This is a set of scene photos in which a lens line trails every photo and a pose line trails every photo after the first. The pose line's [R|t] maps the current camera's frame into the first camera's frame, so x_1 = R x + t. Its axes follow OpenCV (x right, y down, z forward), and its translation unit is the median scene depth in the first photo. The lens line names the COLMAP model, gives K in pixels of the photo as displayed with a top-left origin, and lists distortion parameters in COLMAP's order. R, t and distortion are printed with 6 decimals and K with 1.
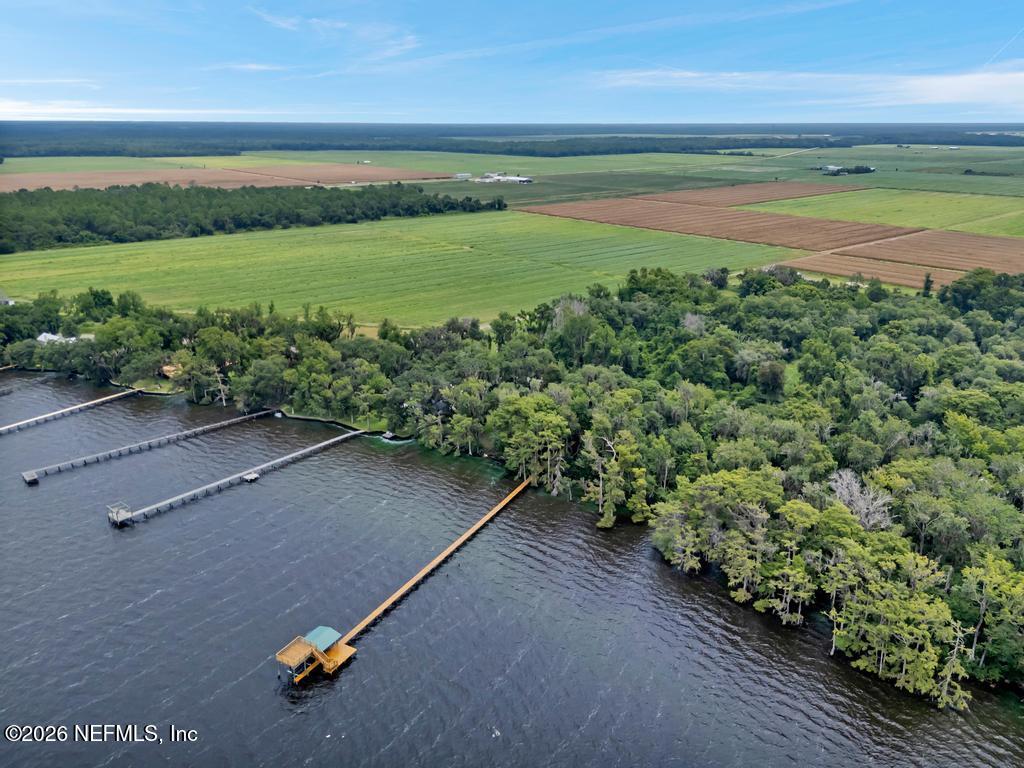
lens RADIAL K [[738.3, 0, 512.0], [0, 738.3, 384.0], [0, 0, 1]] dist [0.075581, -0.090274]
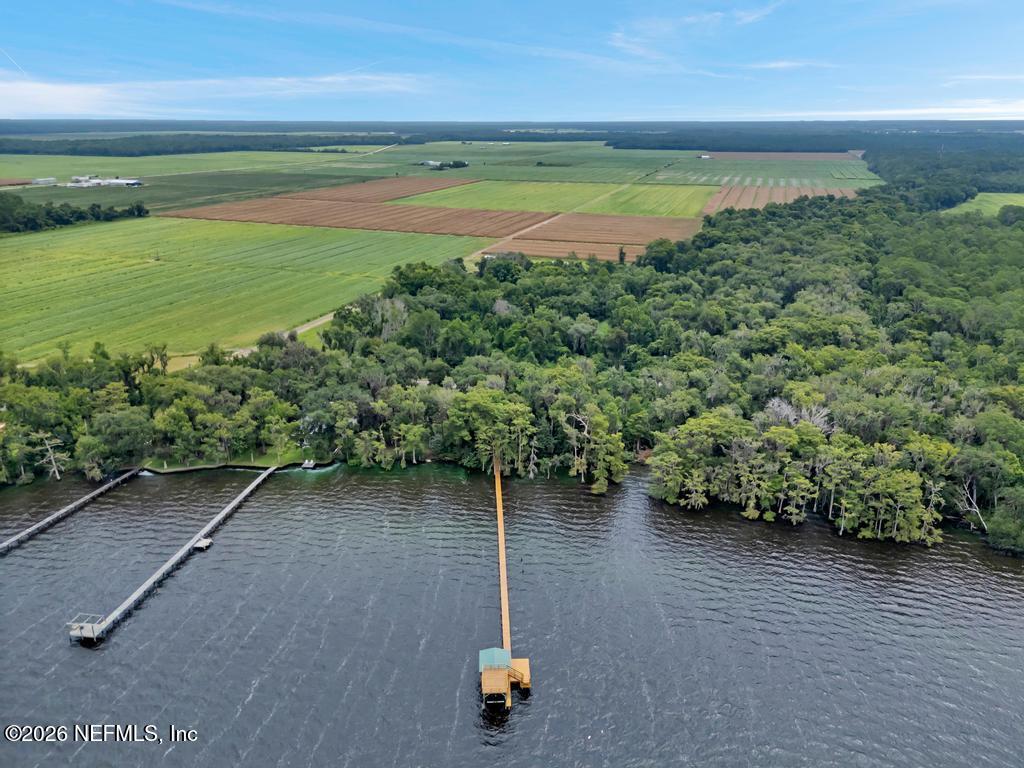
lens RADIAL K [[738.3, 0, 512.0], [0, 738.3, 384.0], [0, 0, 1]] dist [0.075581, -0.090274]
pose [[0.860564, -0.170617, 0.479916, -0.289336], [0.169100, 0.984488, 0.046776, -0.022167], [-0.480452, 0.040900, 0.876067, 0.063614]]
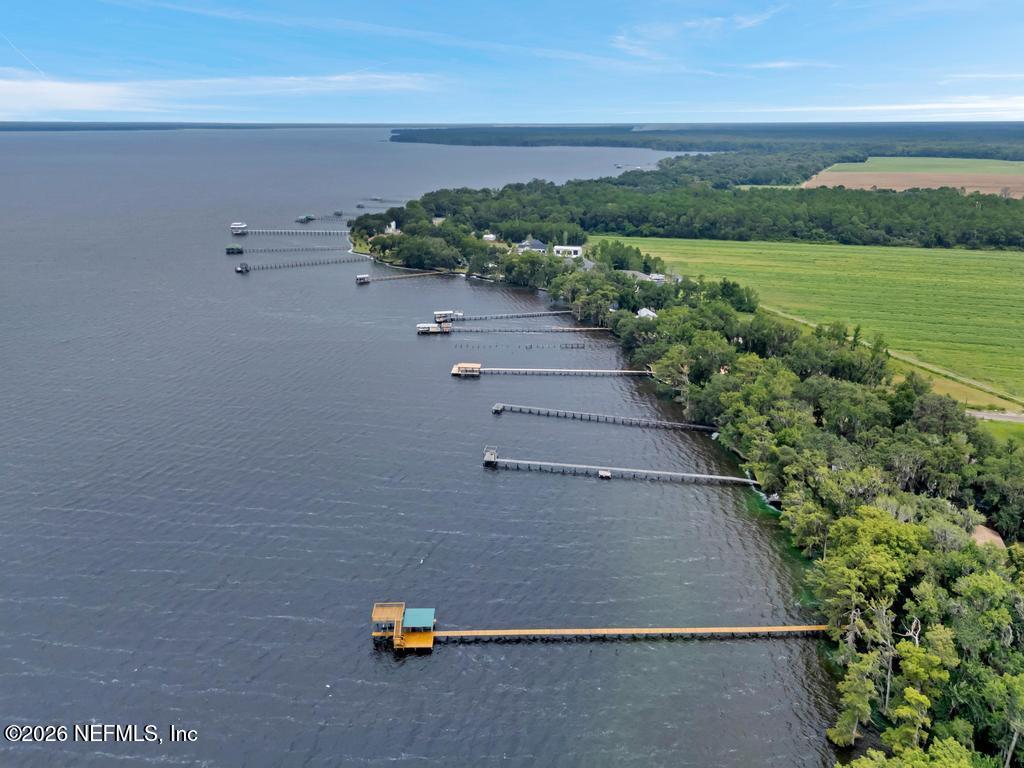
lens RADIAL K [[738.3, 0, 512.0], [0, 738.3, 384.0], [0, 0, 1]] dist [0.075581, -0.090274]
pose [[0.512399, 0.280536, -0.811632, 0.255604], [-0.281858, 0.947717, 0.149630, -0.073827], [0.811174, 0.152095, 0.564681, 0.208168]]
